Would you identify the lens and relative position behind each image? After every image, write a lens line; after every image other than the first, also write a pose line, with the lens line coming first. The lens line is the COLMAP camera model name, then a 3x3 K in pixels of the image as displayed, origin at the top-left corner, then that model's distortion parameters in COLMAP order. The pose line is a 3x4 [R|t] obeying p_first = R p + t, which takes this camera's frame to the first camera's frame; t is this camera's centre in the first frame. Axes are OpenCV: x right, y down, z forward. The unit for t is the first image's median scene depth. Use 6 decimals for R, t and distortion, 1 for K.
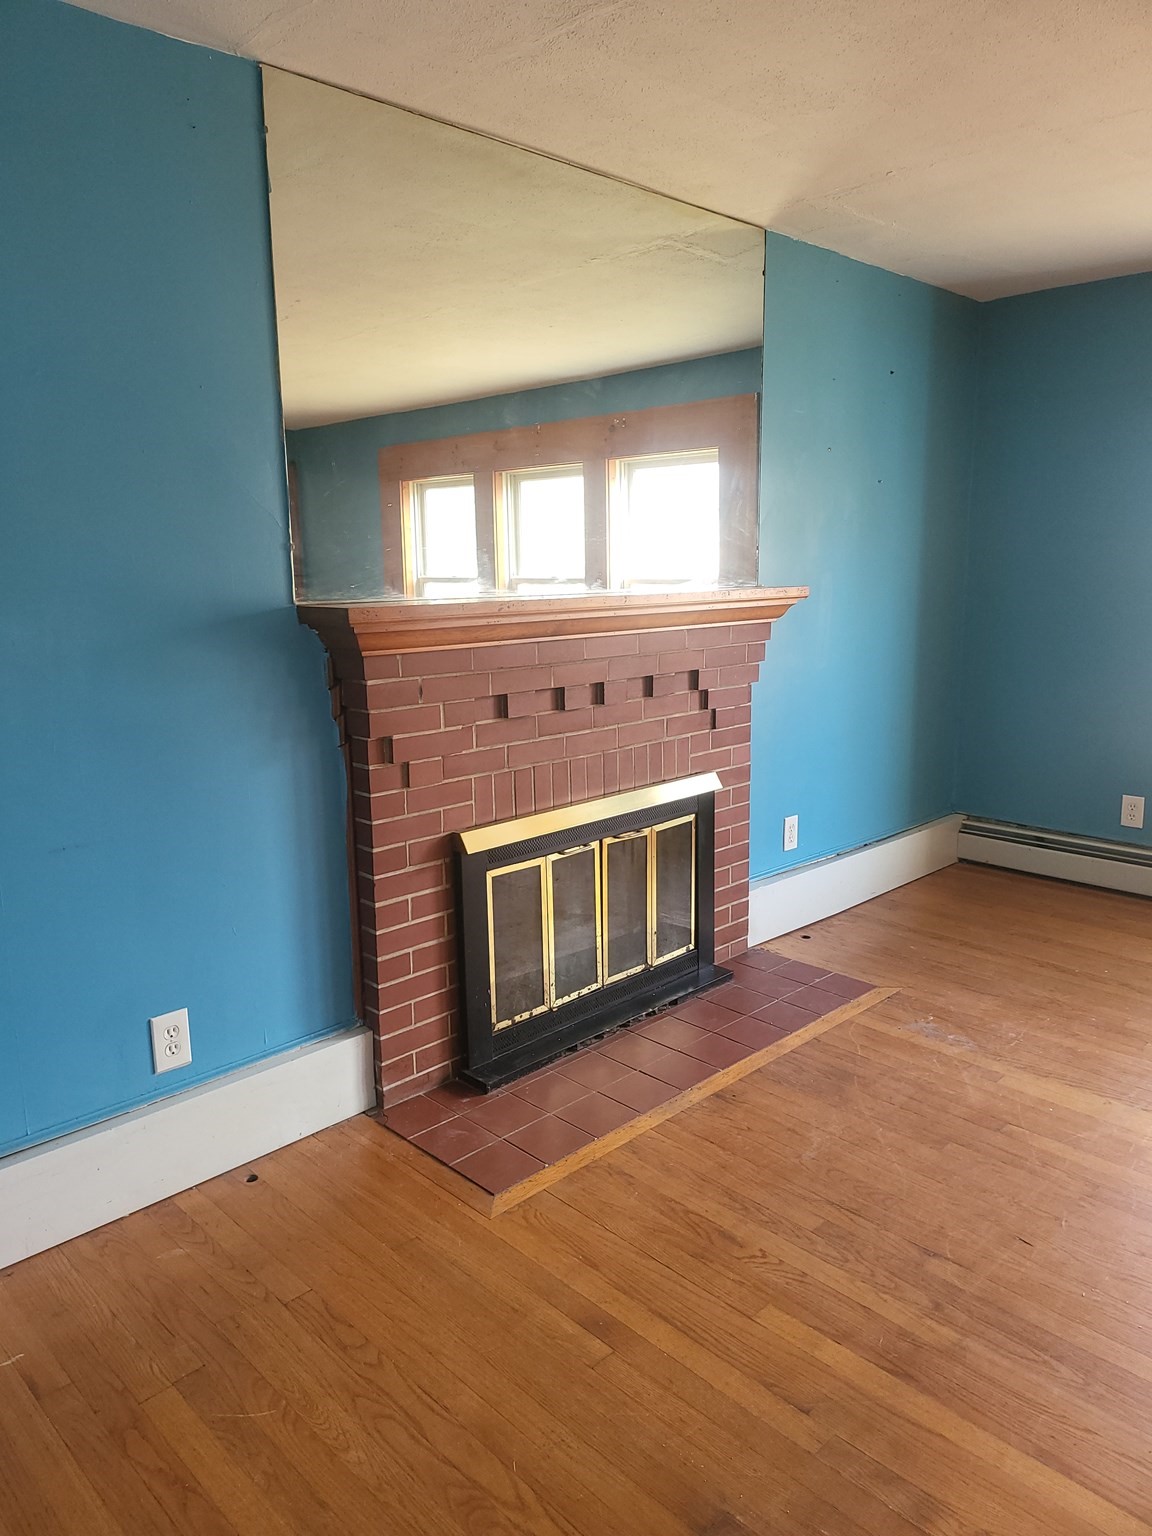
lens RADIAL K [[1064.5, 0, 578.9], [0, 1064.5, 765.6], [0, 0, 1]] dist [0.004966, 0.000099]
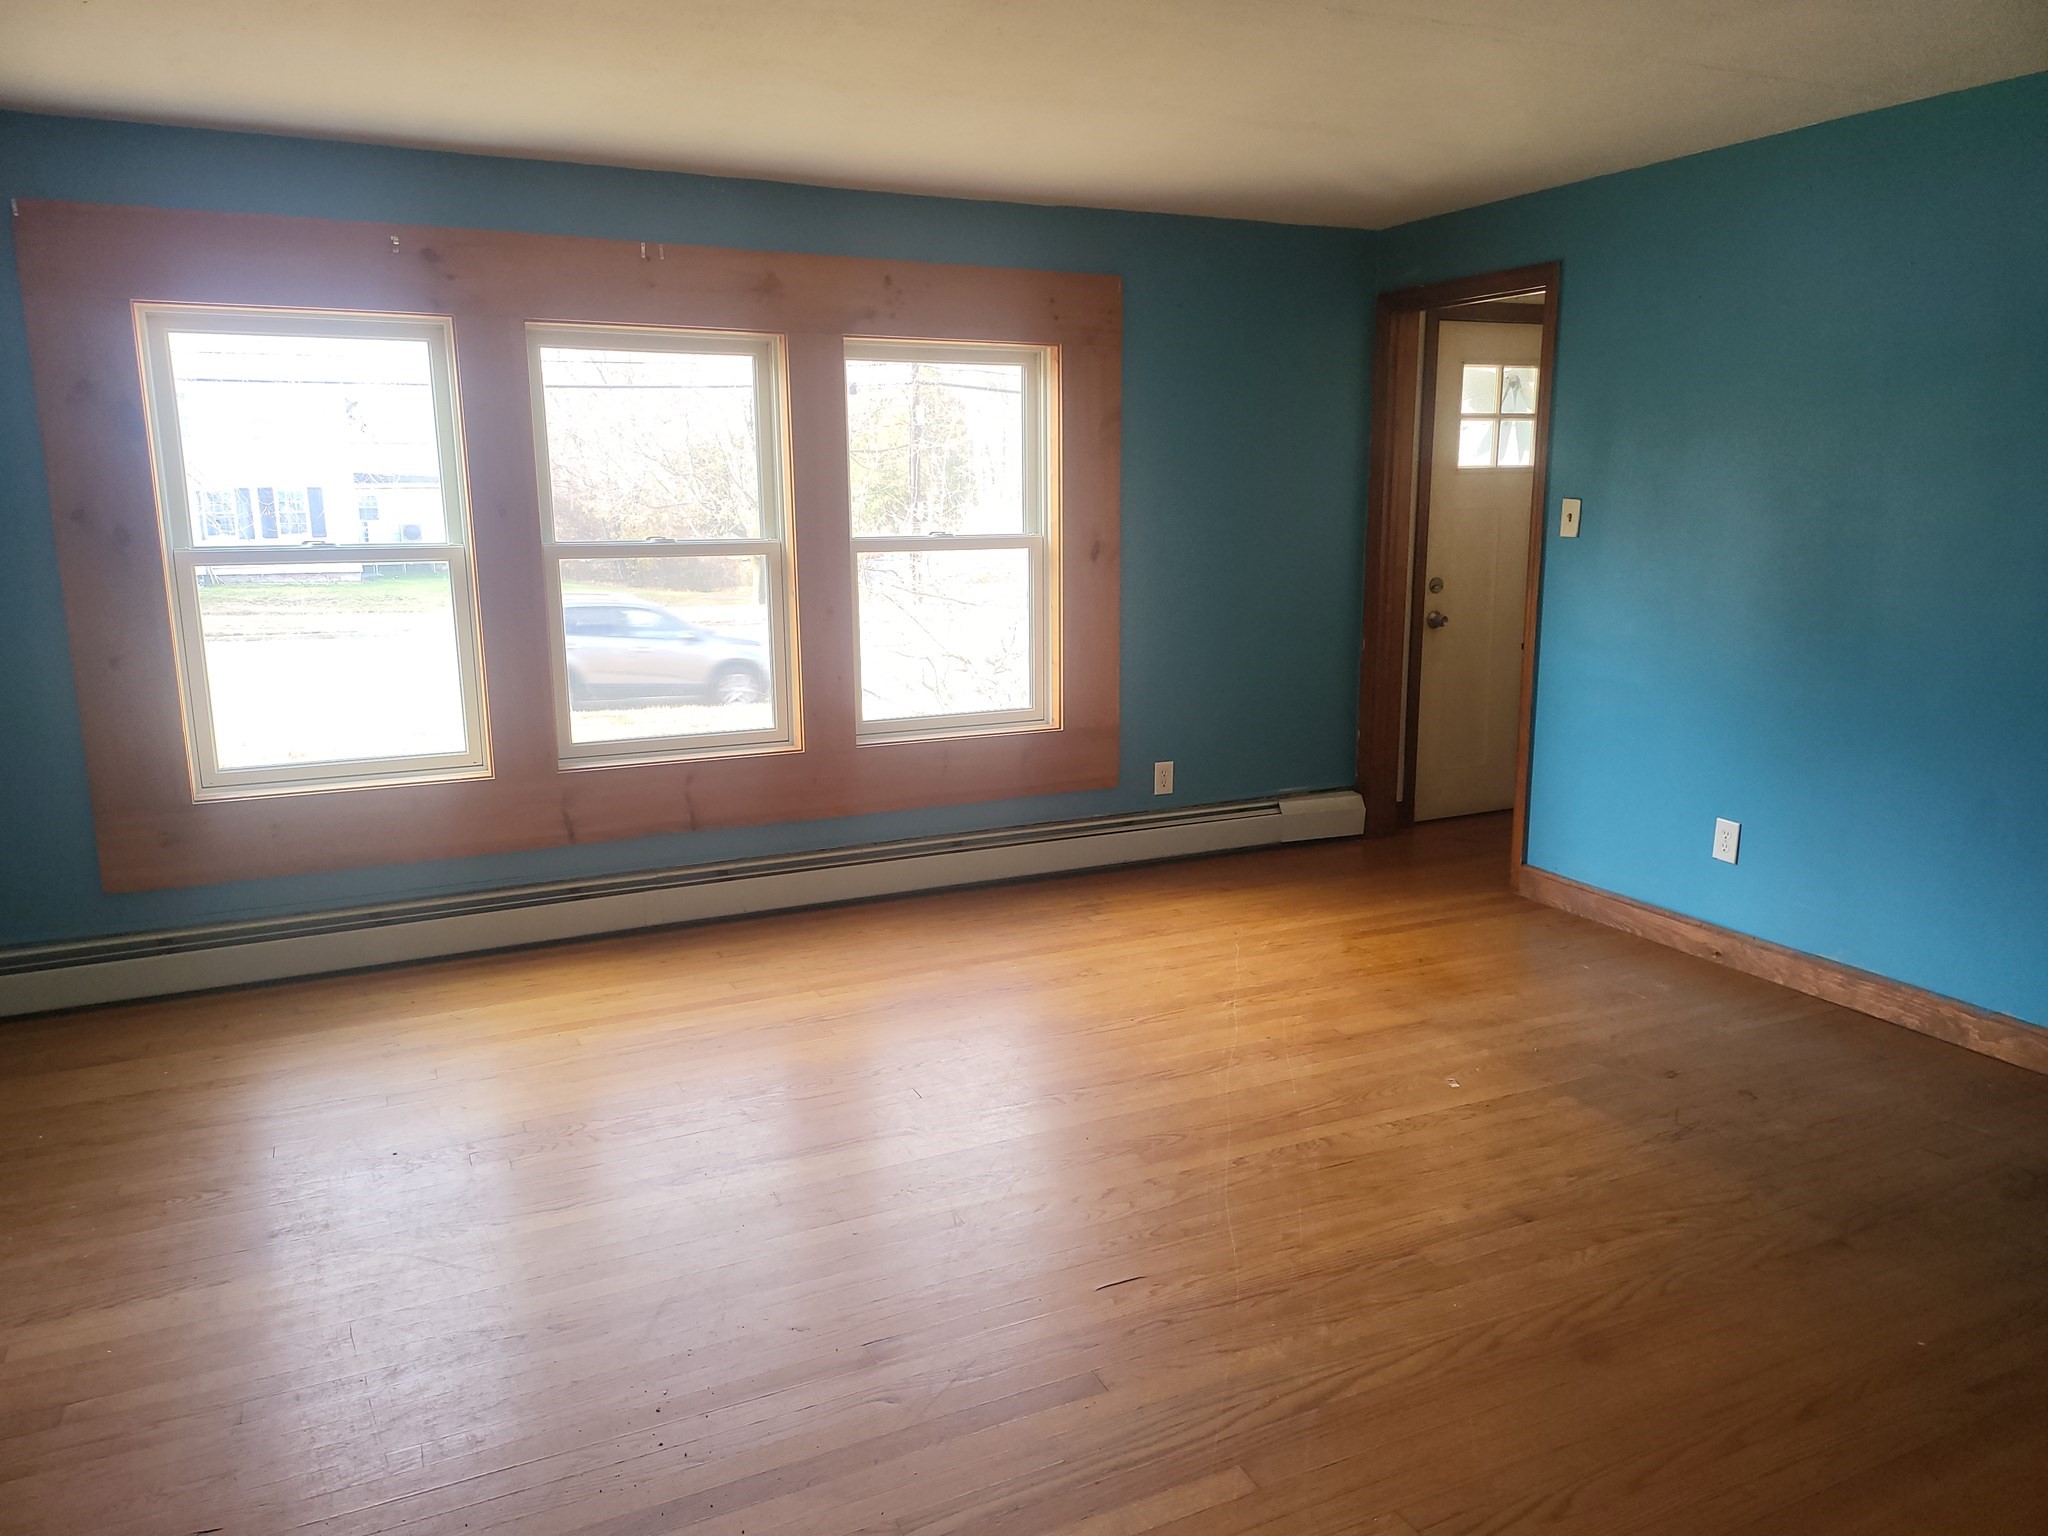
lens RADIAL K [[1419.4, 0, 1017.4], [0, 1419.4, 822.5], [0, 0, 1]] dist [0.004966, 0.000099]
pose [[0.318229, -0.199017, 0.926889, -0.132706], [0.184627, 0.972006, 0.145316, -0.022320], [-0.929862, 0.124885, 0.346065, 0.122314]]
